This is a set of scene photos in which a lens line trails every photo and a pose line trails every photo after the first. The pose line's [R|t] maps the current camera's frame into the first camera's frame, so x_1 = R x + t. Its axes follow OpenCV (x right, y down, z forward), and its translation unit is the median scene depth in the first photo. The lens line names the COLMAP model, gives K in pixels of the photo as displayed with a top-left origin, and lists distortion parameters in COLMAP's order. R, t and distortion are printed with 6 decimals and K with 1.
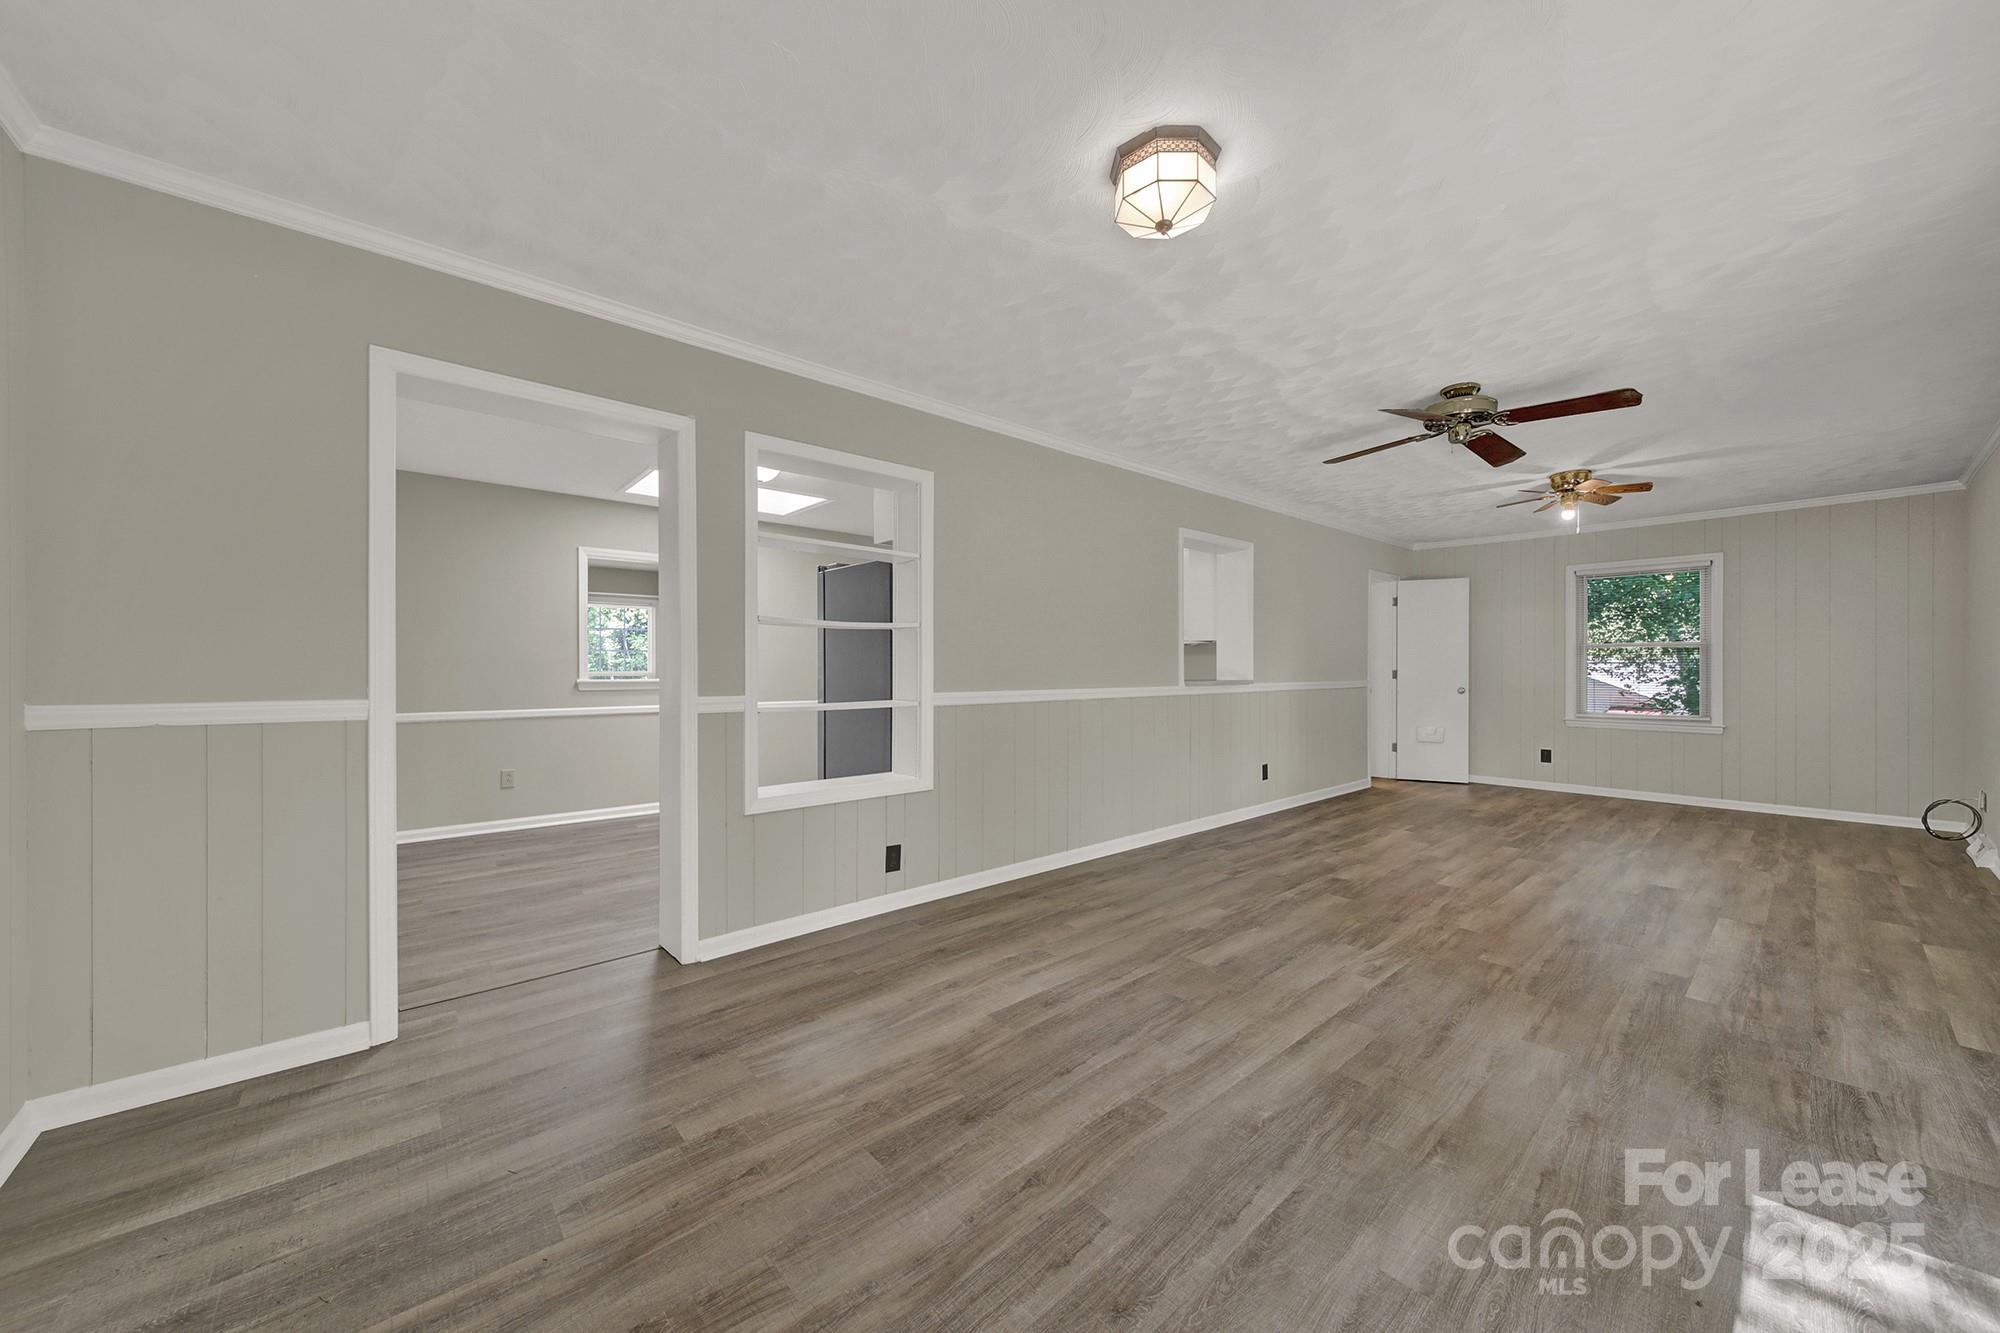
lens RADIAL K [[715.1, 0, 999.4], [0, 715.1, 657.6], [0, 0, 1]] dist [0.006565, -0.004716]
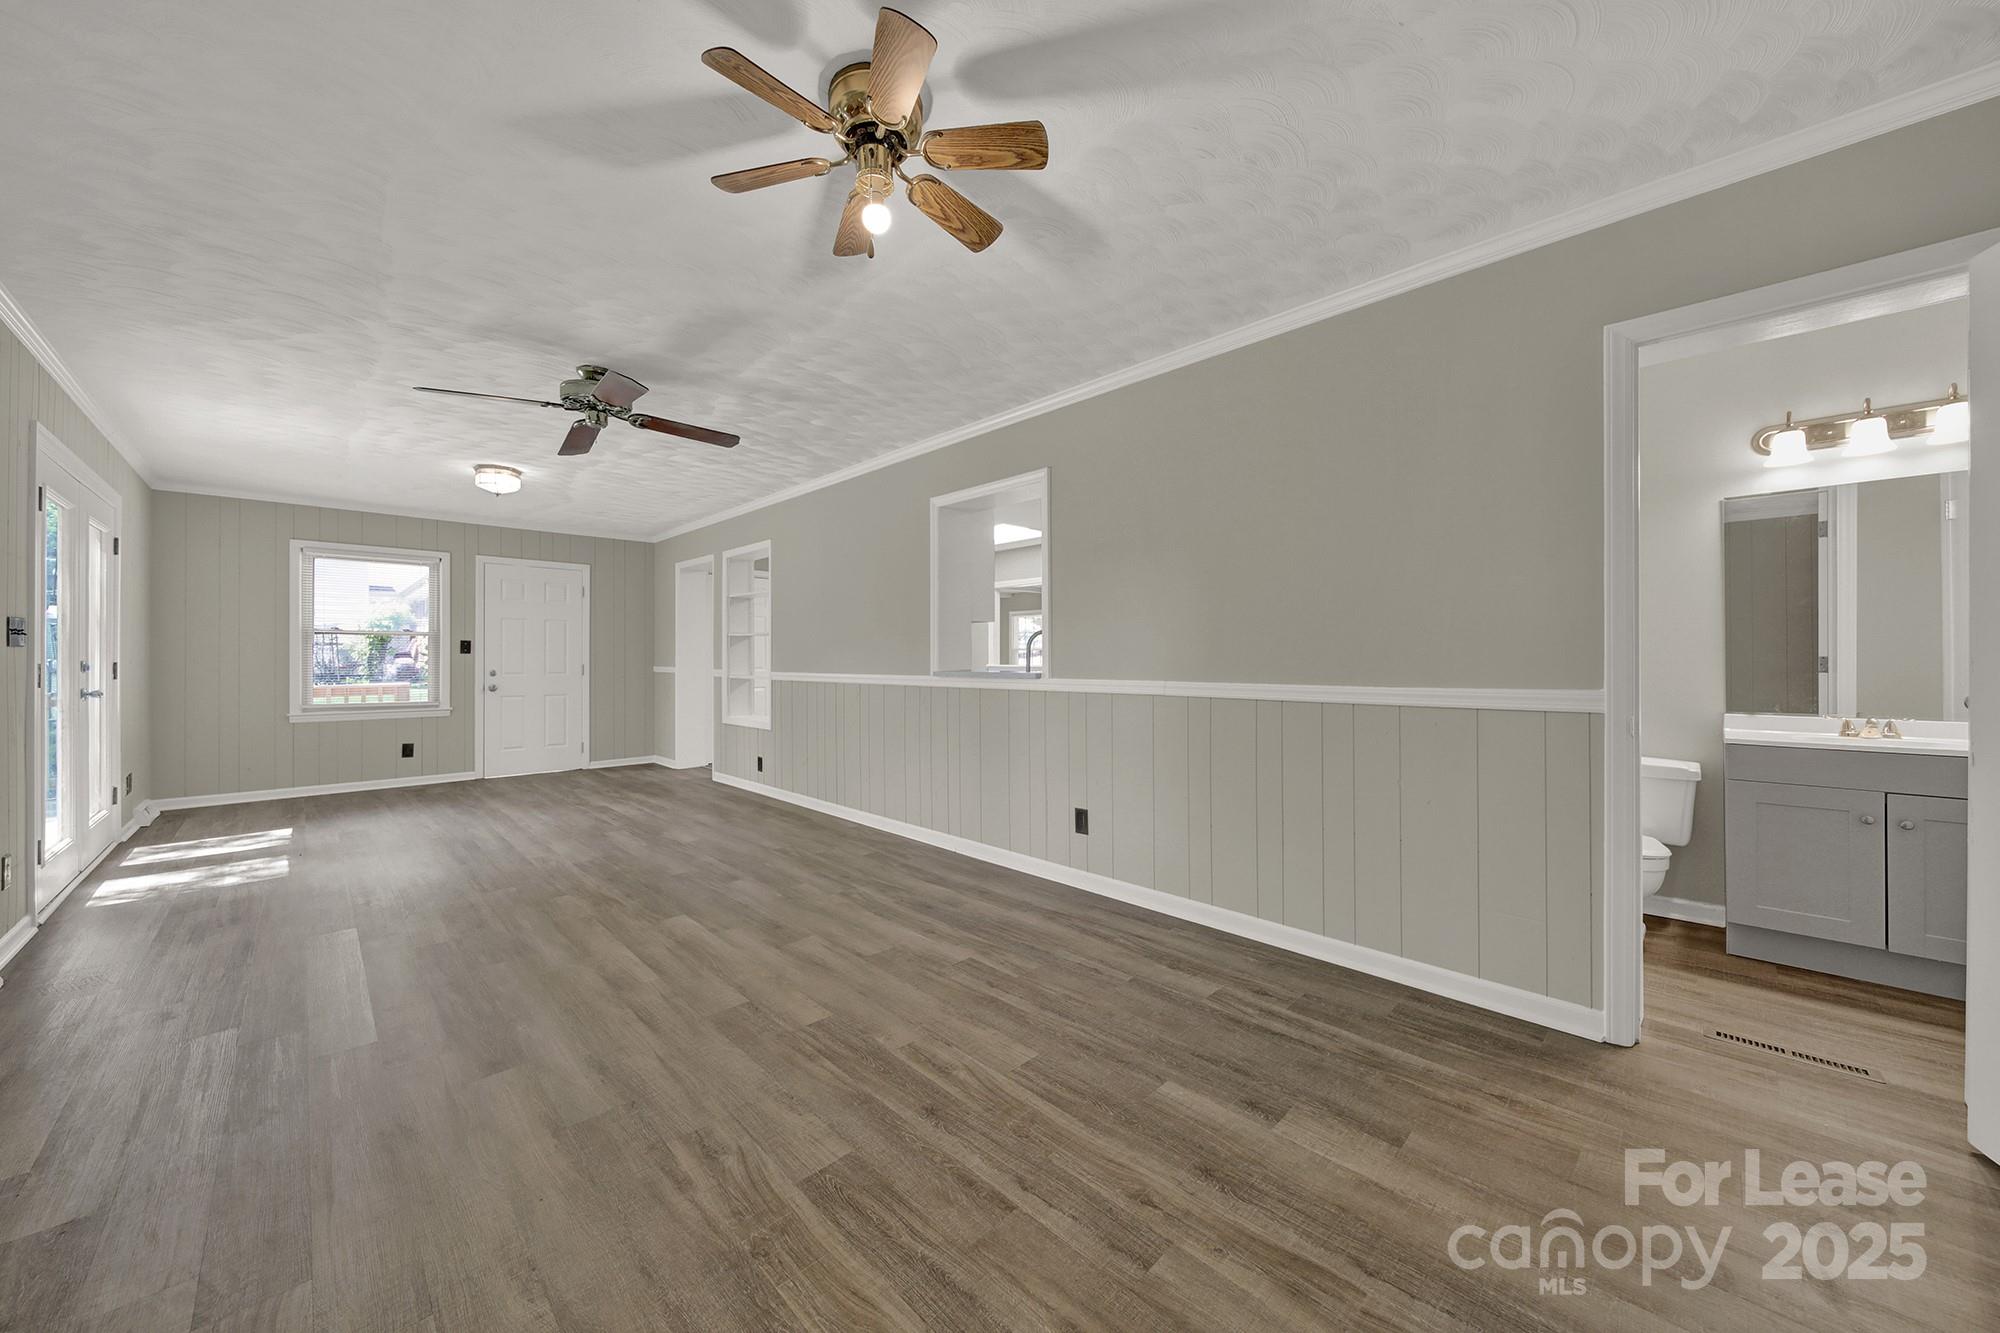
lens RADIAL K [[715.1, 0, 999.4], [0, 715.1, 657.6], [0, 0, 1]] dist [0.006565, -0.004716]
pose [[0.057768, -0.005198, -0.998317, 1.866455], [0.011564, 0.999923, -0.004537, 0.035553], [0.998263, -0.011283, 0.057824, 1.691284]]
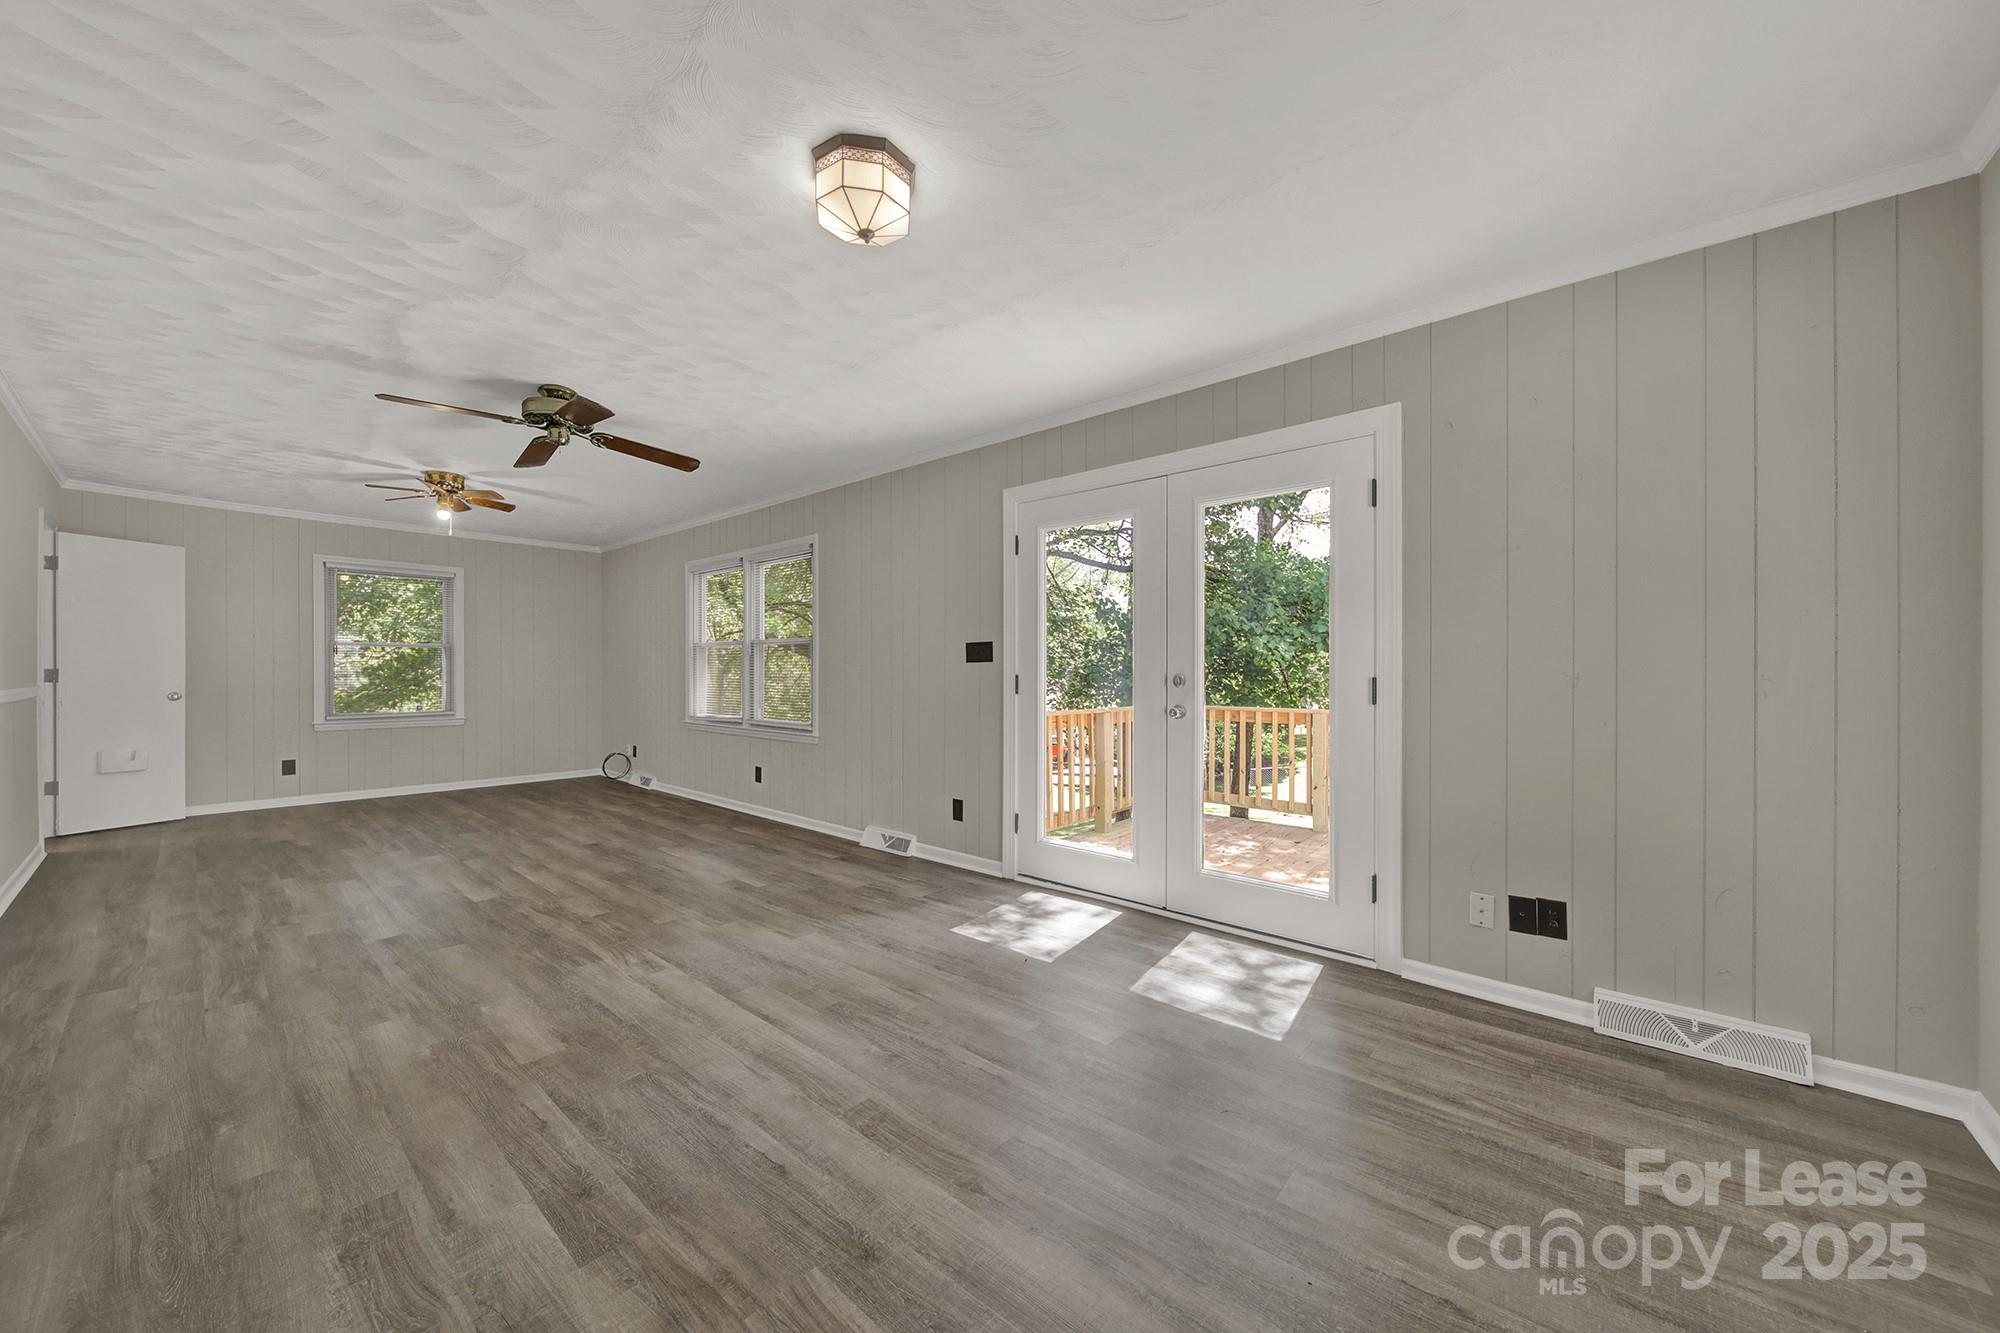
lens RADIAL K [[715.1, 0, 999.4], [0, 715.1, 657.6], [0, 0, 1]] dist [0.006565, -0.004716]
pose [[-0.134861, 0.017399, 0.990712, -0.508162], [-0.017539, 0.999647, -0.019944, 0.012059], [-0.990709, -0.020066, -0.134508, 0.597232]]
